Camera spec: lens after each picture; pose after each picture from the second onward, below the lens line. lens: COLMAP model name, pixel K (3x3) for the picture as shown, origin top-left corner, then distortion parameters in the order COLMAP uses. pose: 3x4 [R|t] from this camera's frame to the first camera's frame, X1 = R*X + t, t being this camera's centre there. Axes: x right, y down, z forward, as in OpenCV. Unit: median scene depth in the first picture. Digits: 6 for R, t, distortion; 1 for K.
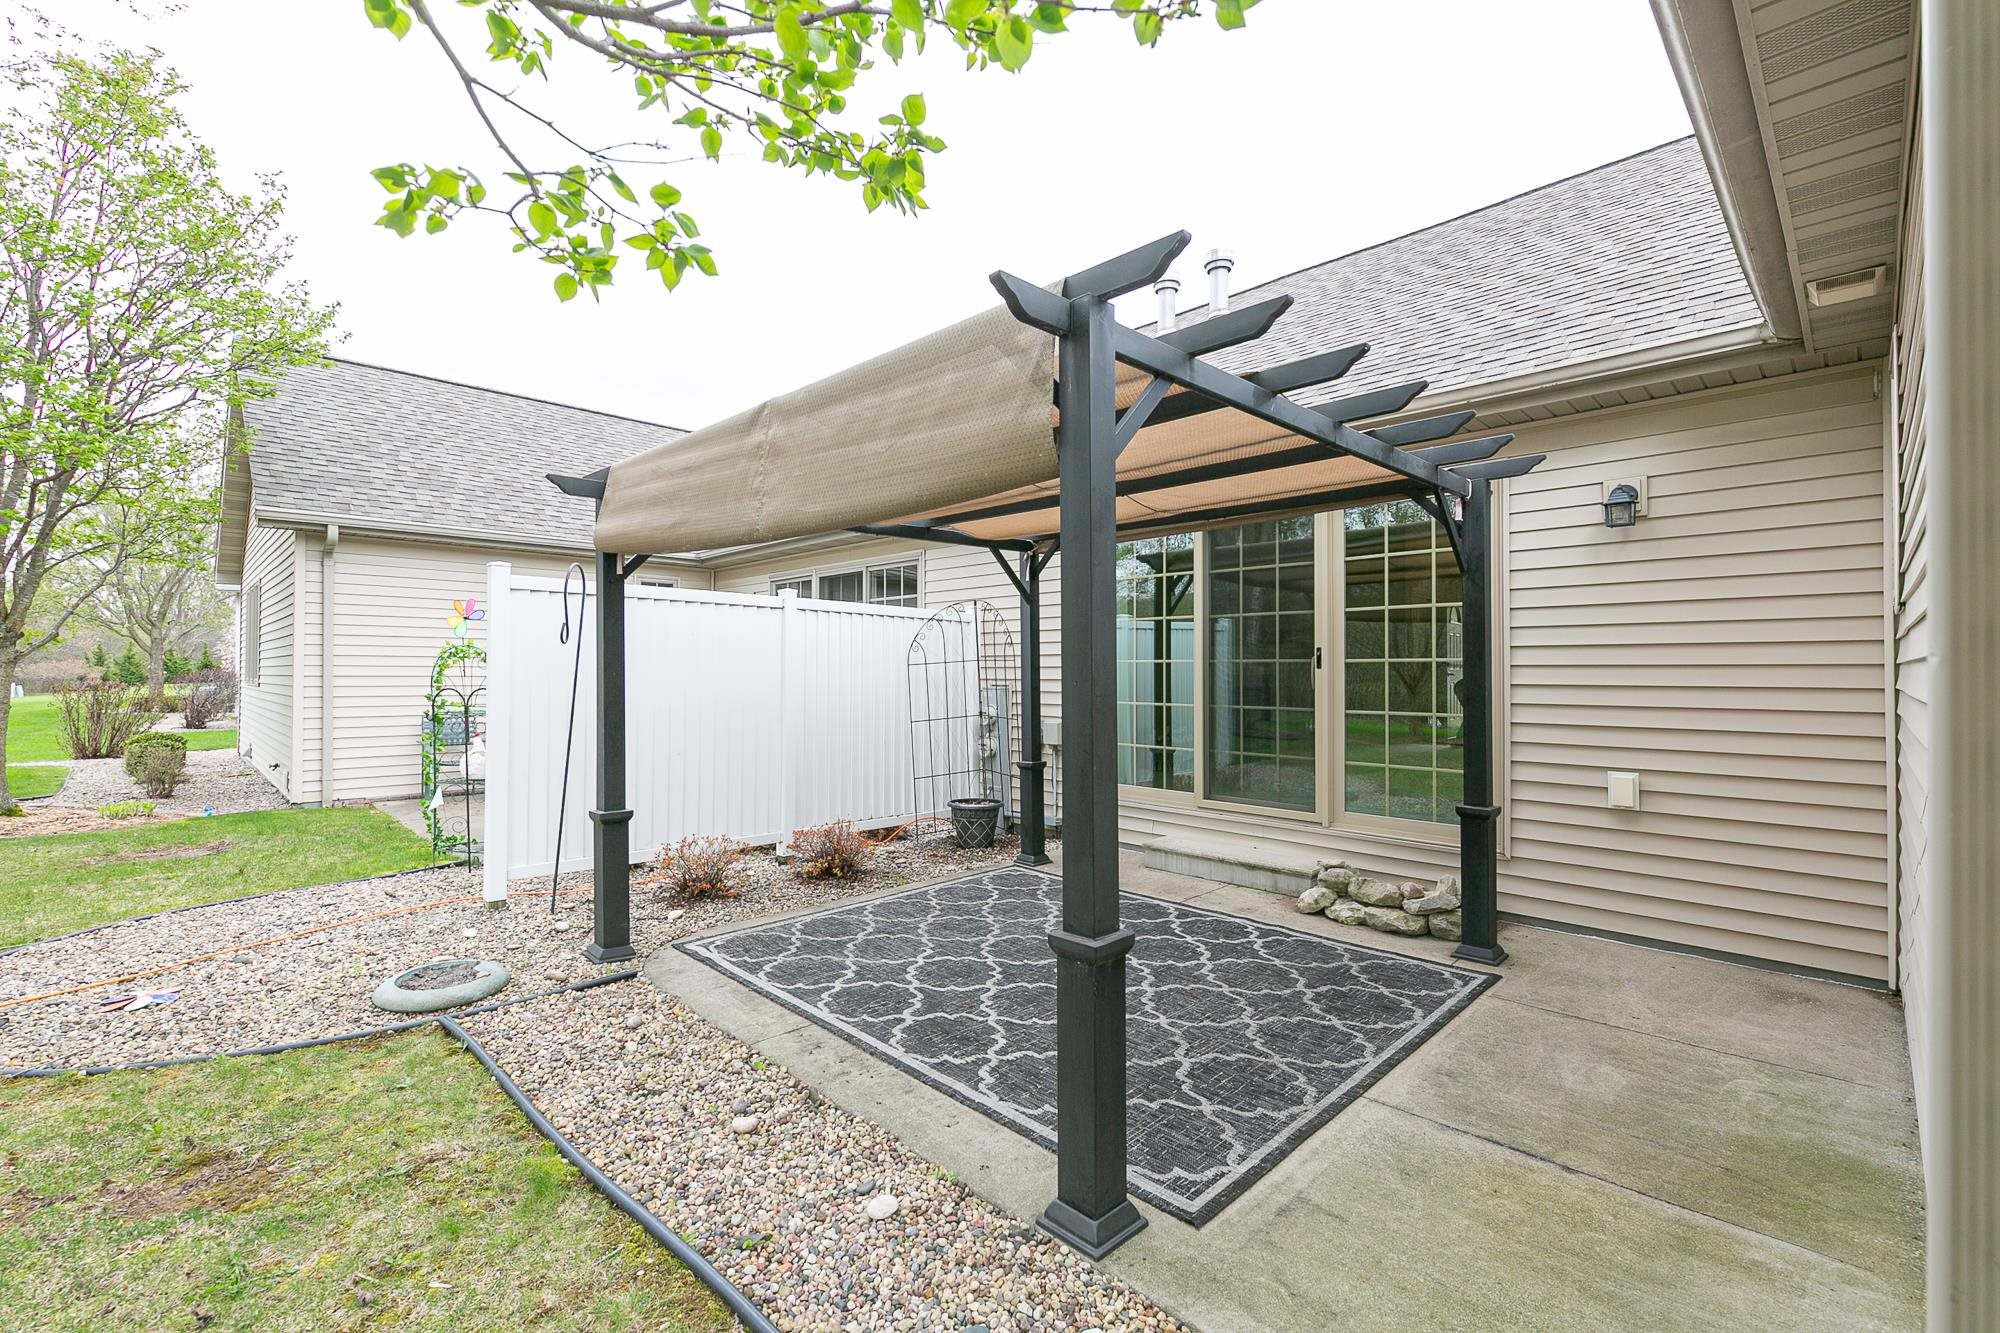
lens RADIAL K [[858.4, 0, 1030.2], [0, 858.4, 659.4], [0, 0, 1]] dist [0.007773, -0.001171]
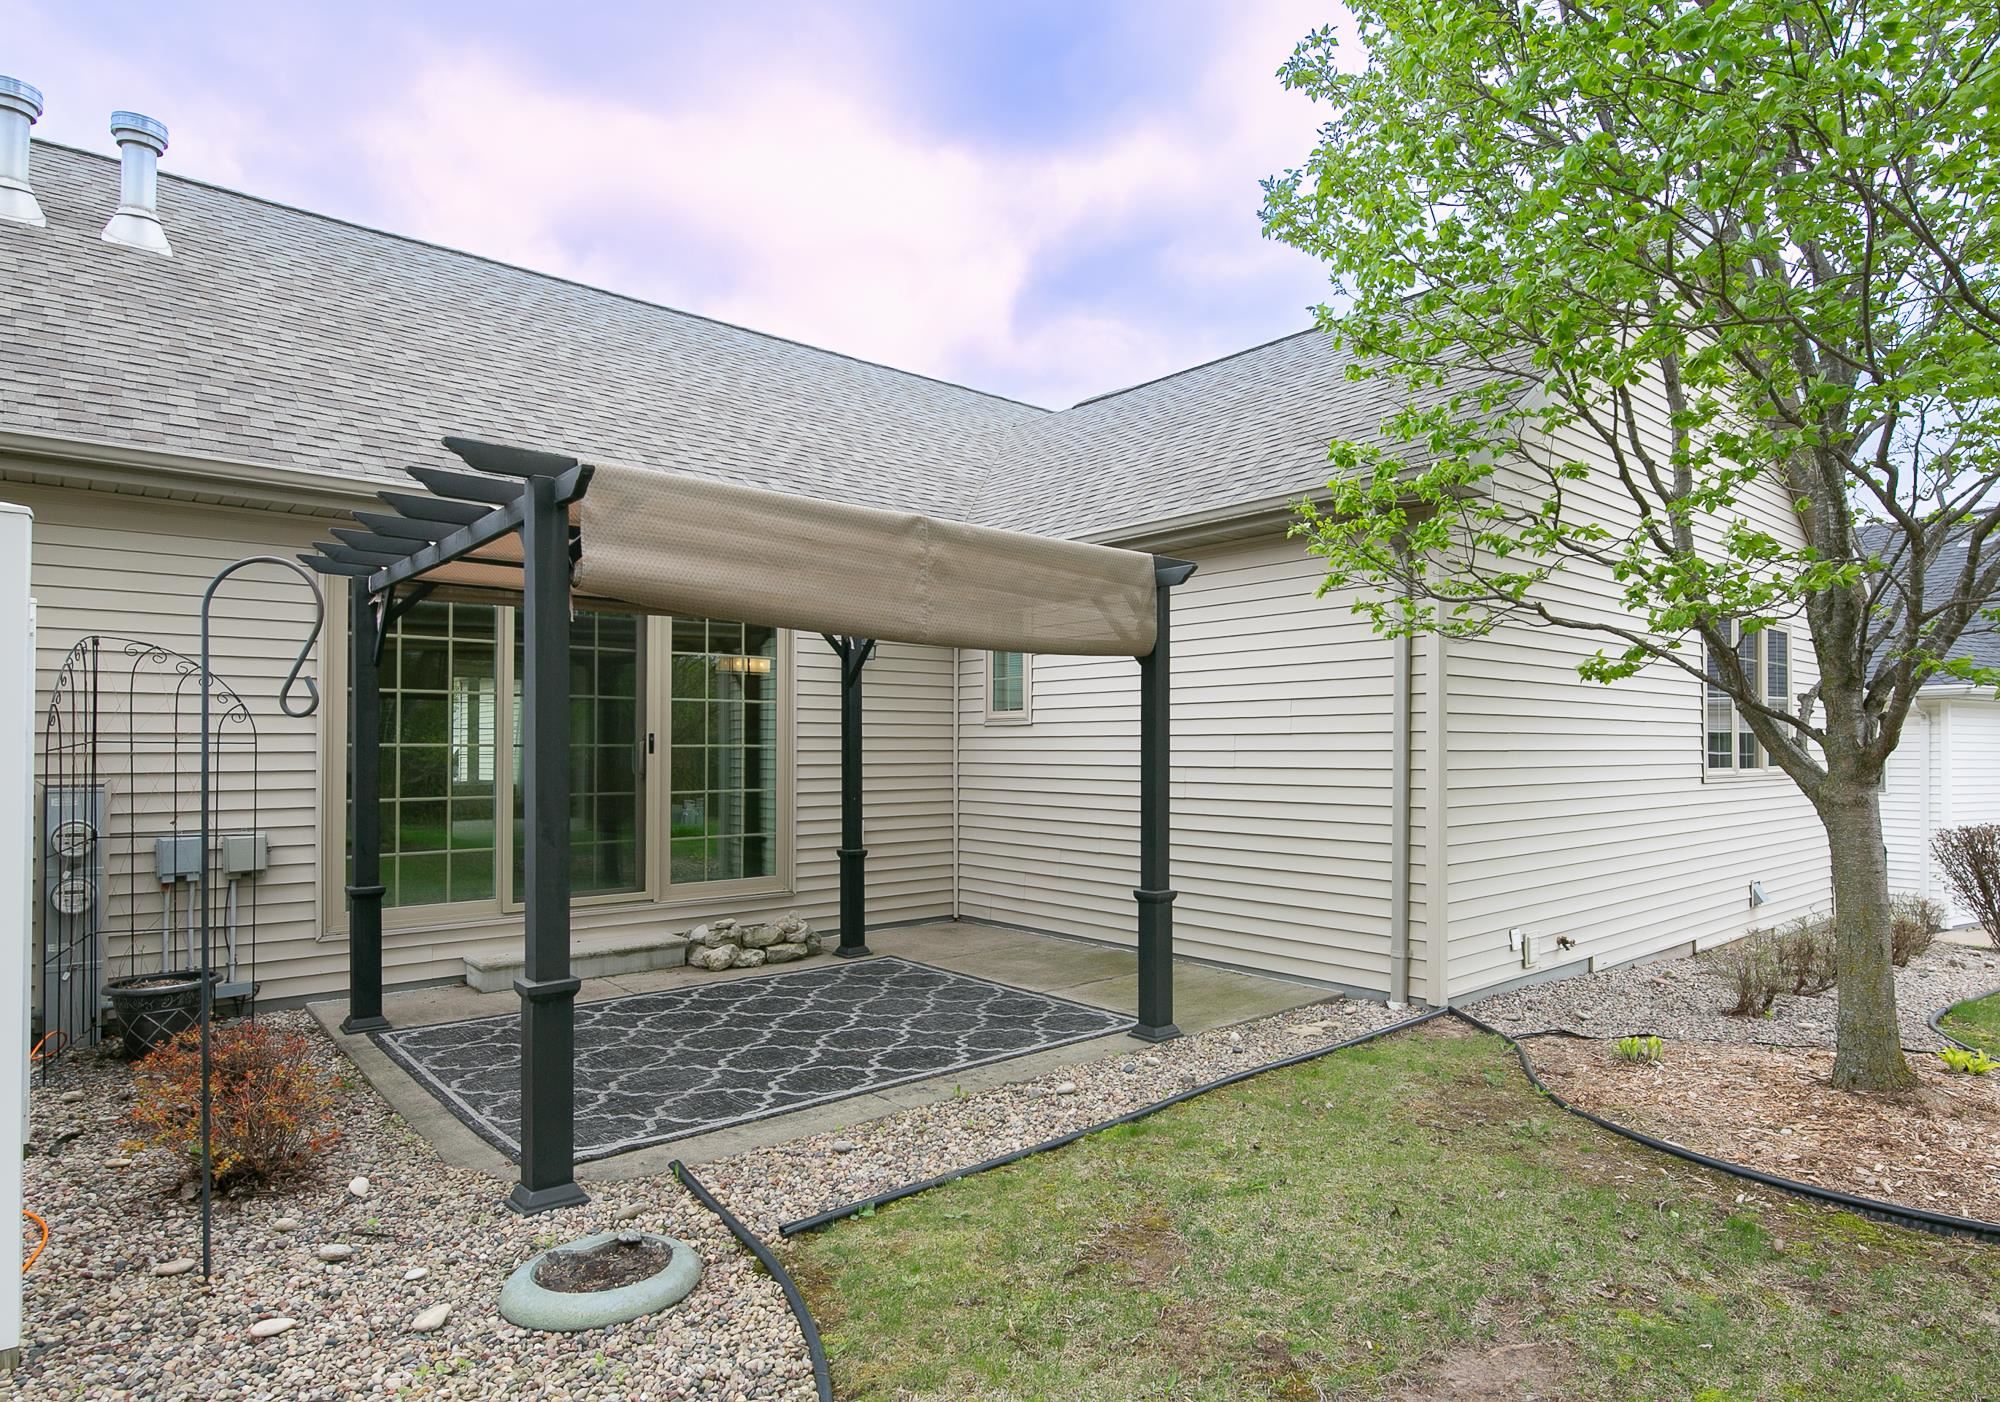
lens RADIAL K [[1140.3, 0, 1006.5], [0, 1140.3, 701.9], [0, 0, 1]] dist [0.001058, -0.000198]
pose [[0.078592, 0.038533, 0.996162, -1.487796], [-0.010188, 0.999232, -0.037847, -0.005951], [-0.996855, -0.007175, 0.078924, 0.651458]]
